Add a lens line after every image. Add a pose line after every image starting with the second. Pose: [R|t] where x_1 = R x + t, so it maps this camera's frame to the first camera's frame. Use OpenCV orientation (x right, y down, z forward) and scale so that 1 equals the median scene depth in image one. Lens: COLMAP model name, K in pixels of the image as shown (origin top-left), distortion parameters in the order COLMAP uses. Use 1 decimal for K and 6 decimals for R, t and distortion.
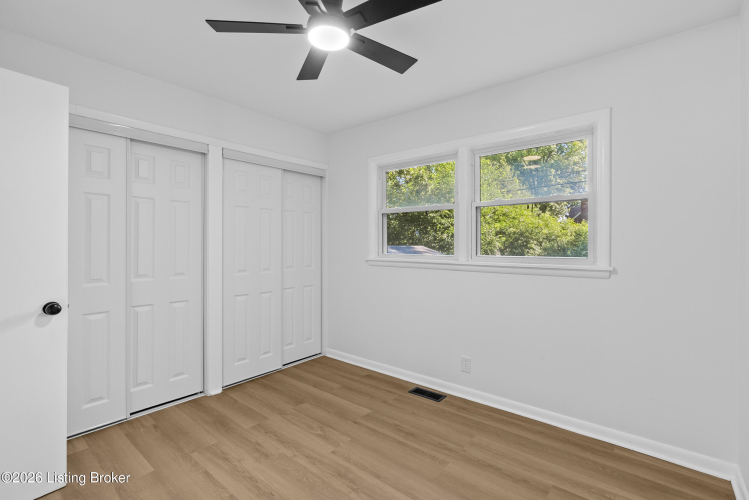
lens RADIAL K [[341.9, 0, 376.8], [0, 341.9, 245.4], [0, 0, 1]] dist [-0.004369, 0.000266]
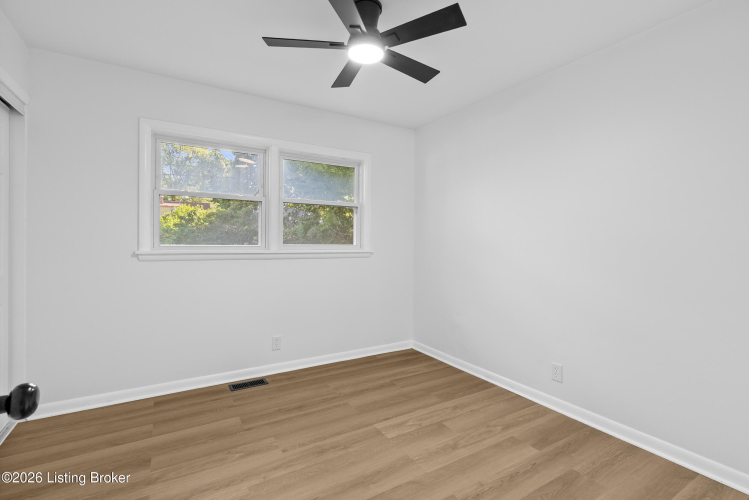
lens RADIAL K [[341.9, 0, 376.8], [0, 341.9, 245.4], [0, 0, 1]] dist [-0.004369, 0.000266]
pose [[0.336137, -0.010388, 0.941756, -0.783072], [-0.002438, 0.999926, 0.011899, 0.019831], [-0.941810, -0.006295, 0.336087, 0.374298]]
